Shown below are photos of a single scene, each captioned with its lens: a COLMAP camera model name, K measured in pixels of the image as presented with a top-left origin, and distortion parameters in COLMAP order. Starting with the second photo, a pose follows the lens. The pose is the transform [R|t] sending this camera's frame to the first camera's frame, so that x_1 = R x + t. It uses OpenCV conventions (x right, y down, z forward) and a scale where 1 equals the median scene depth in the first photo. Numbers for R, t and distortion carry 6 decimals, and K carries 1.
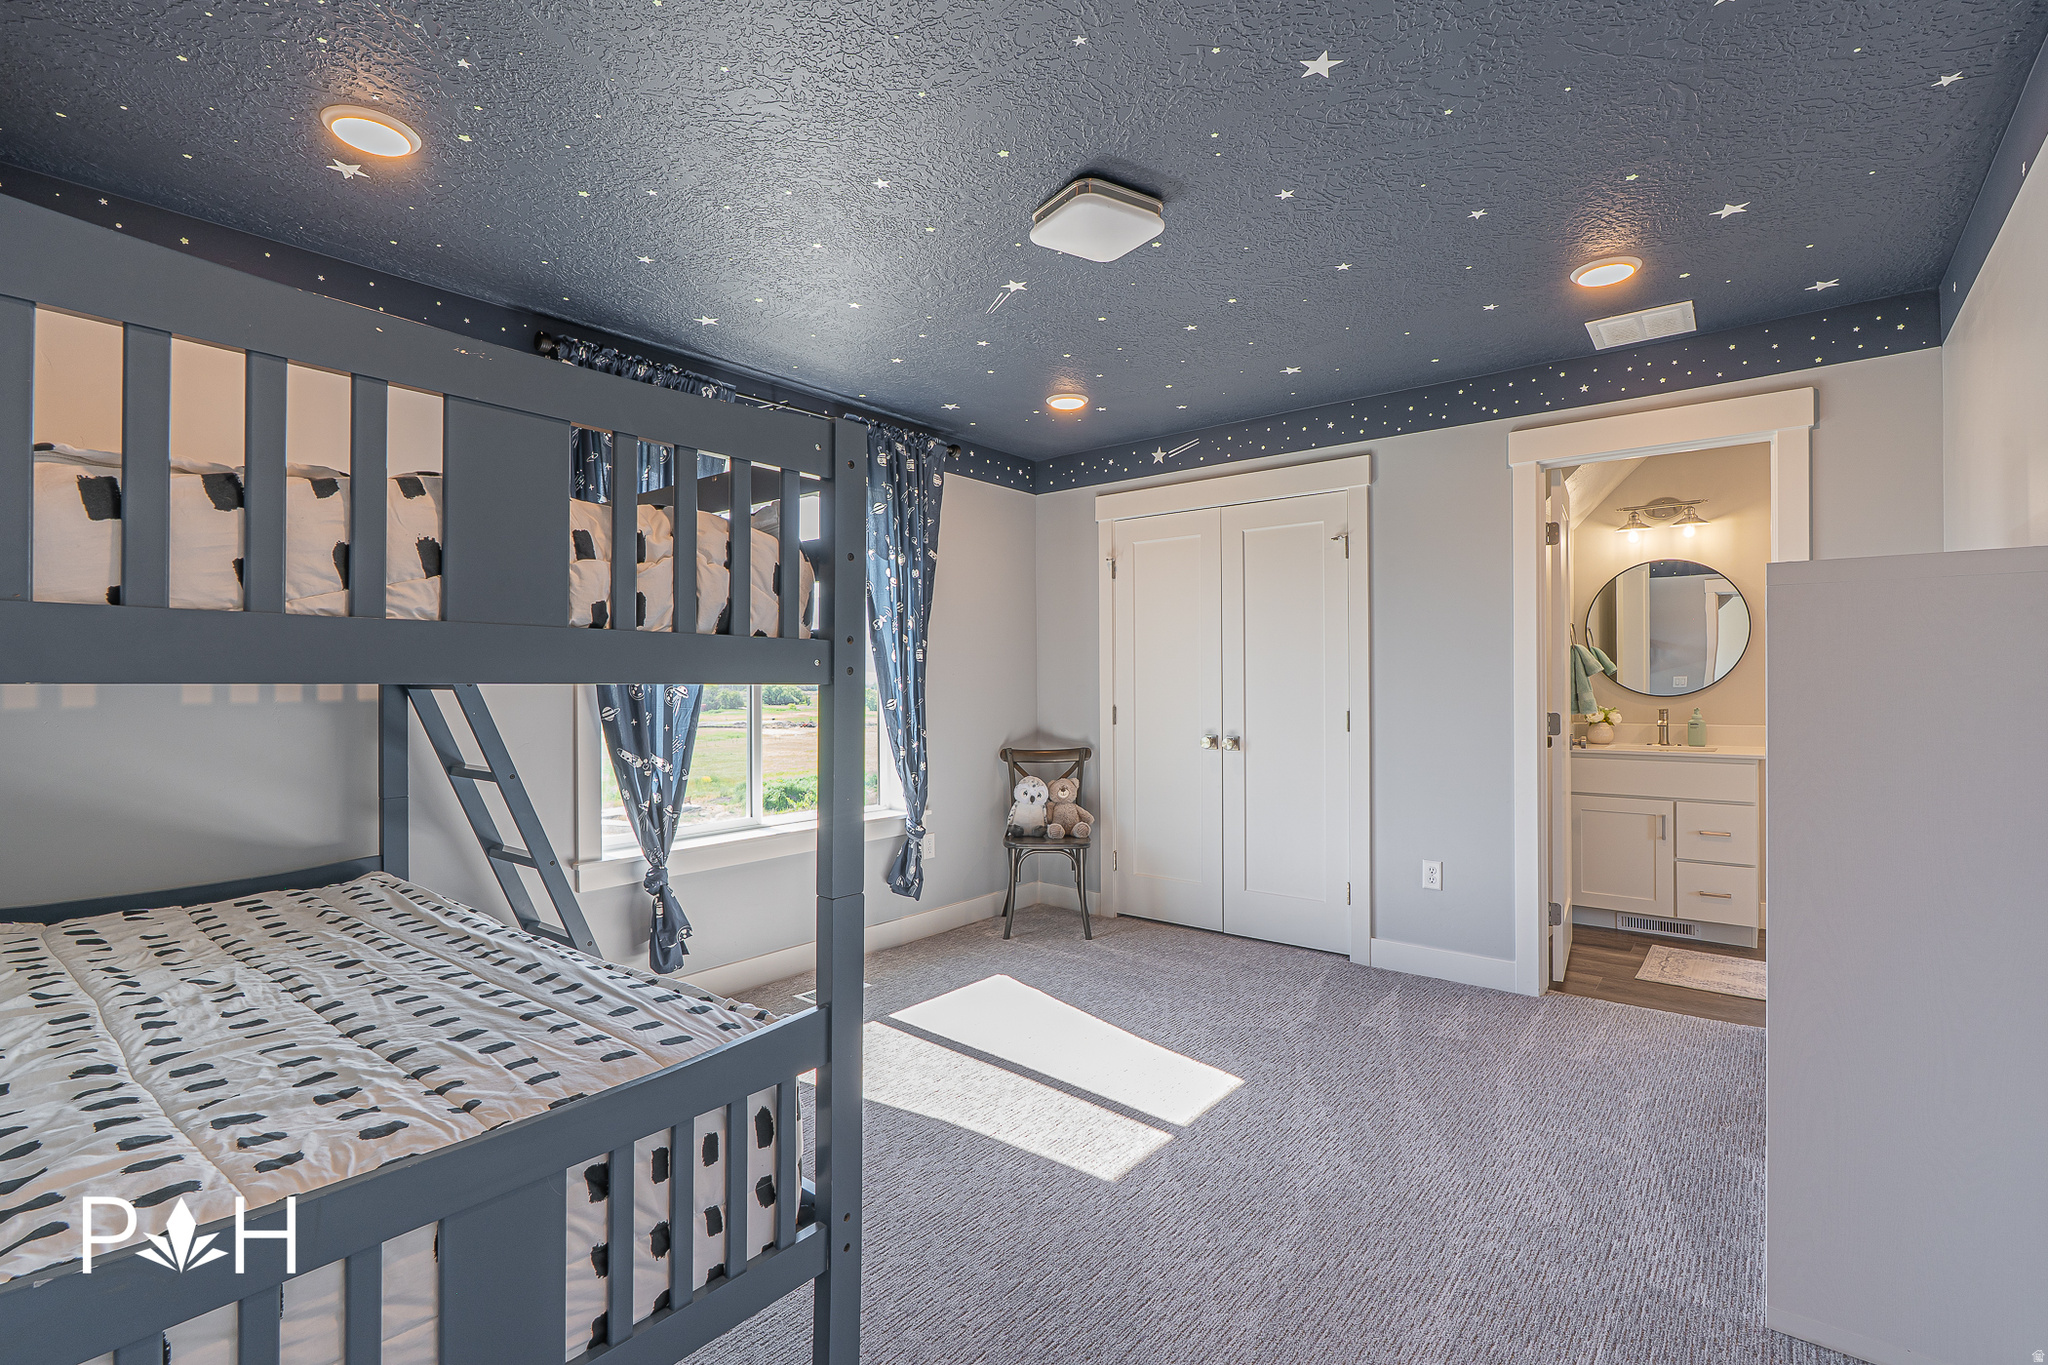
lens RADIAL K [[933.5, 0, 1021.3], [0, 933.5, 681.5], [0, 0, 1]] dist [-0.003705, 0.000775]
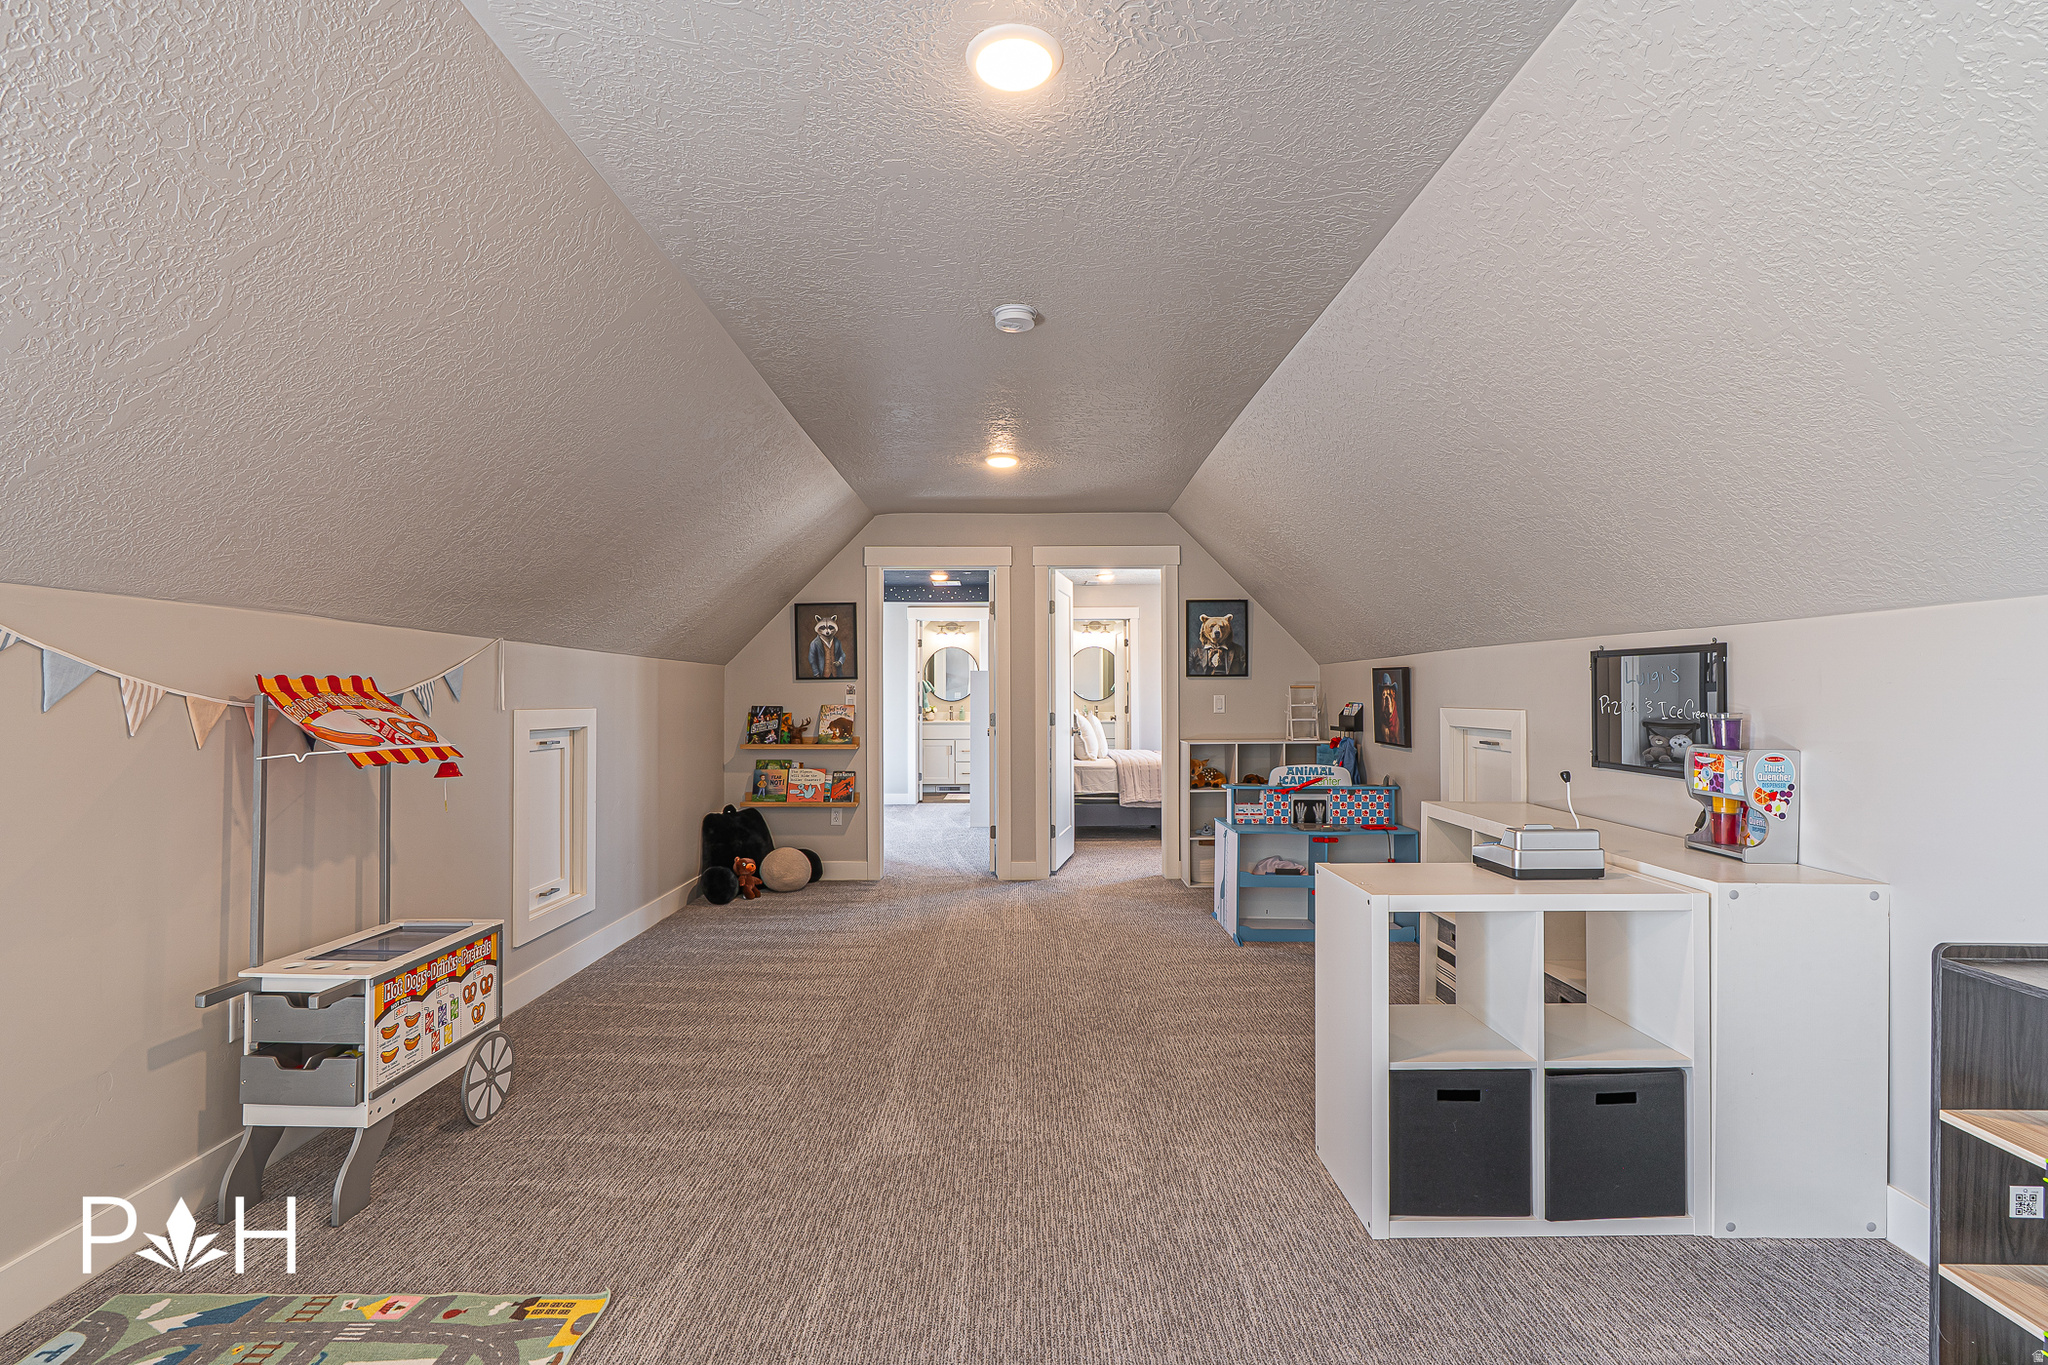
lens RADIAL K [[933.5, 0, 1022.8], [0, 933.5, 681.5], [0, 0, 1]] dist [-0.003705, 0.000775]
pose [[0.776856, 0.011485, 0.629573, -0.522332], [-0.003444, 0.999896, -0.013990, -0.000686], [-0.629668, 0.008700, 0.776815, -0.753259]]
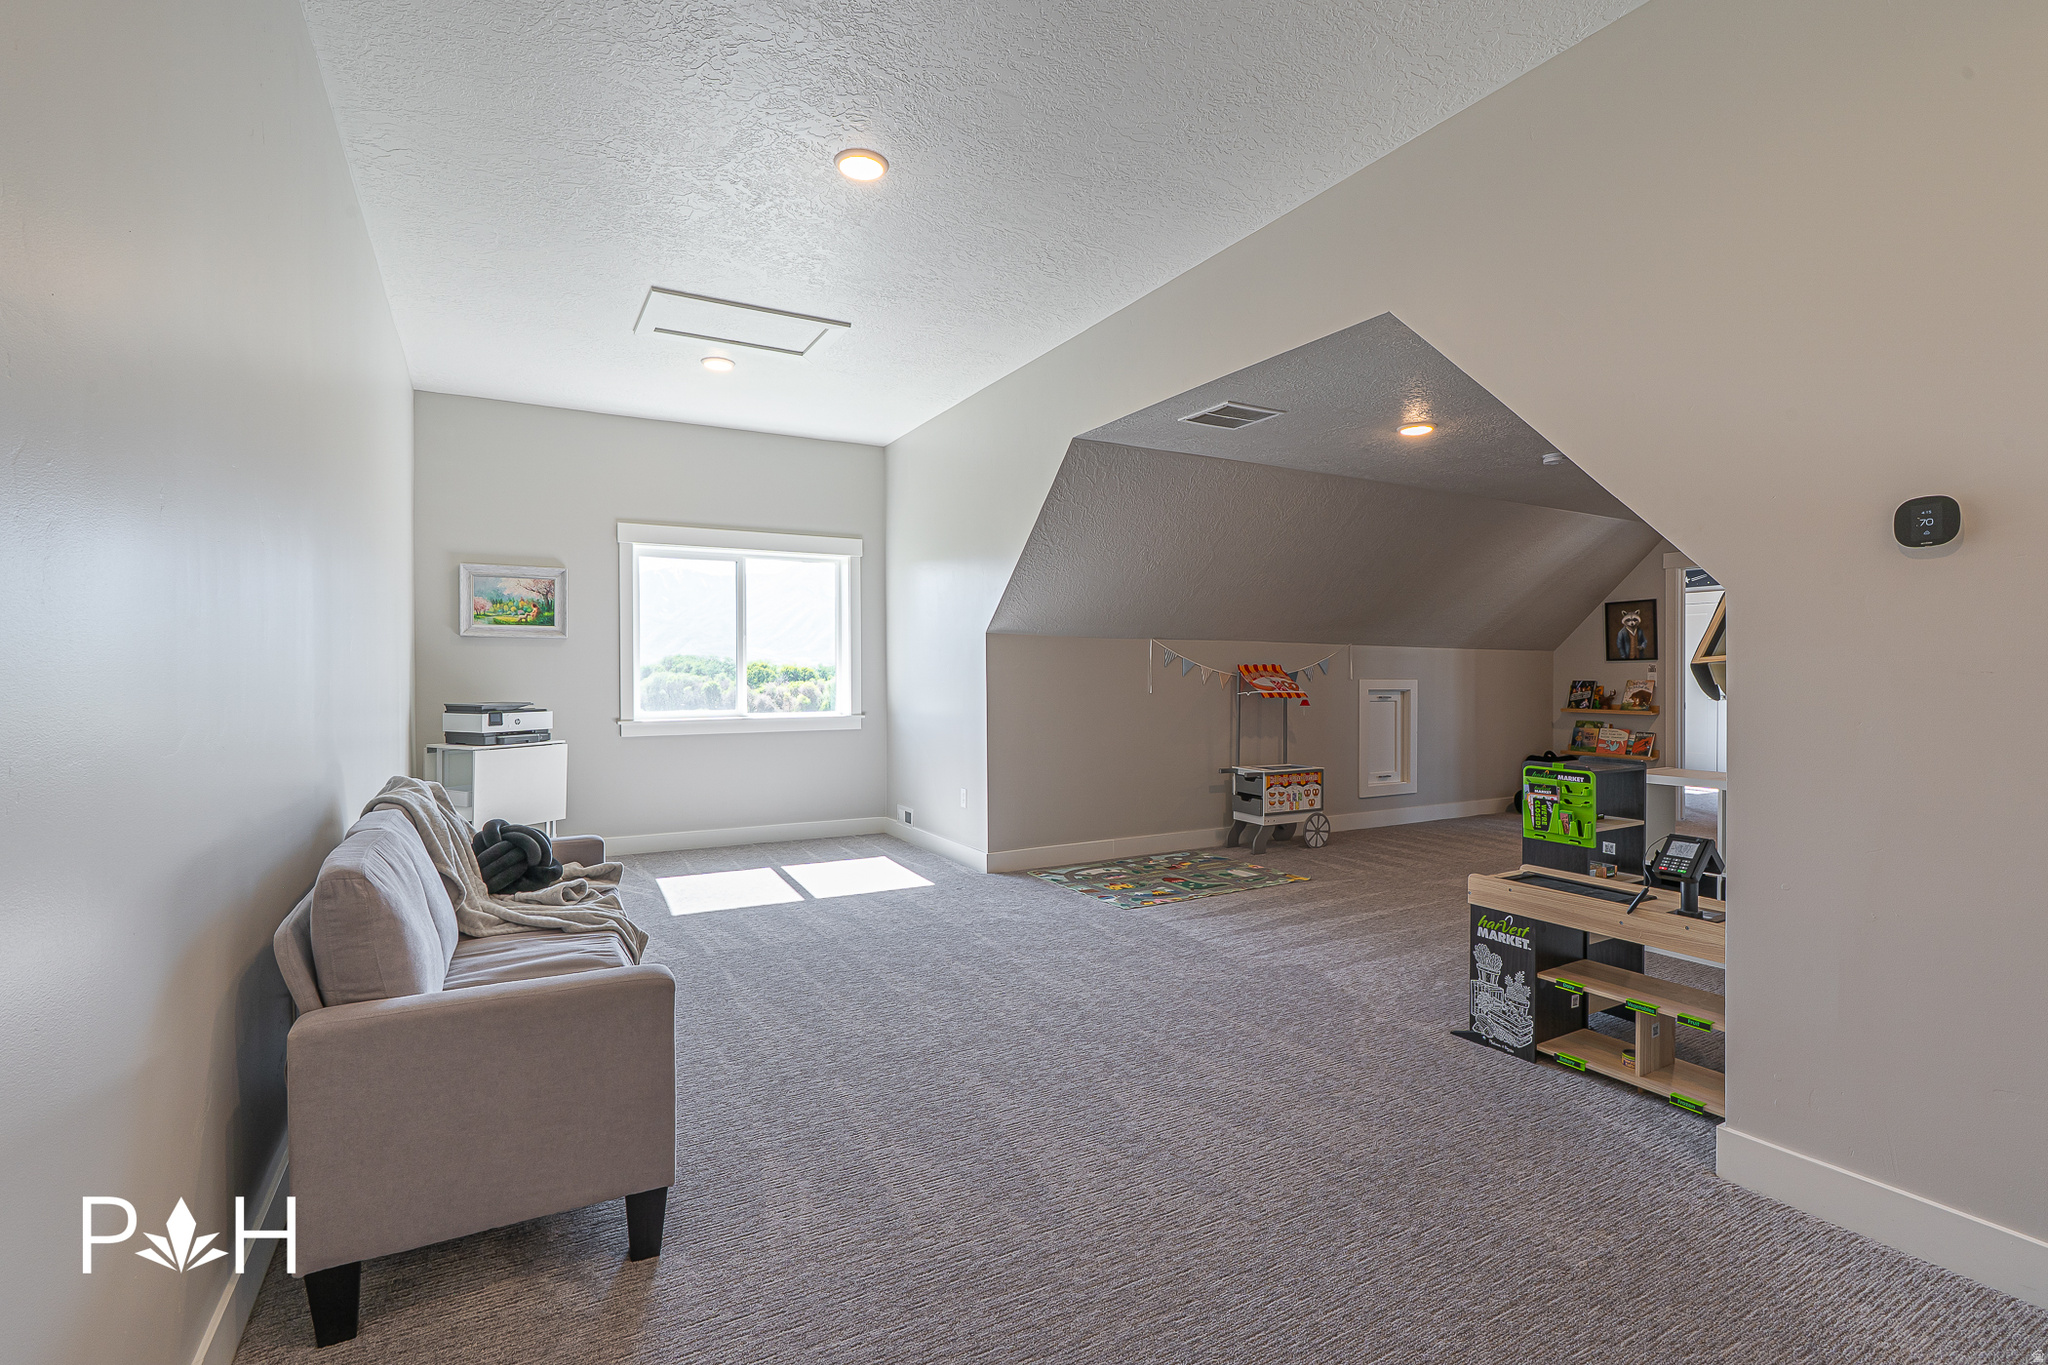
lens RADIAL K [[933.5, 0, 1012.6], [0, 933.5, 684.3], [0, 0, 1]] dist [-0.003705, 0.000775]
pose [[0.926523, 0.006859, -0.376176, -0.267238], [-0.001757, 0.999902, 0.013904, 0.001220], [0.376234, -0.012221, 0.926444, -1.714802]]
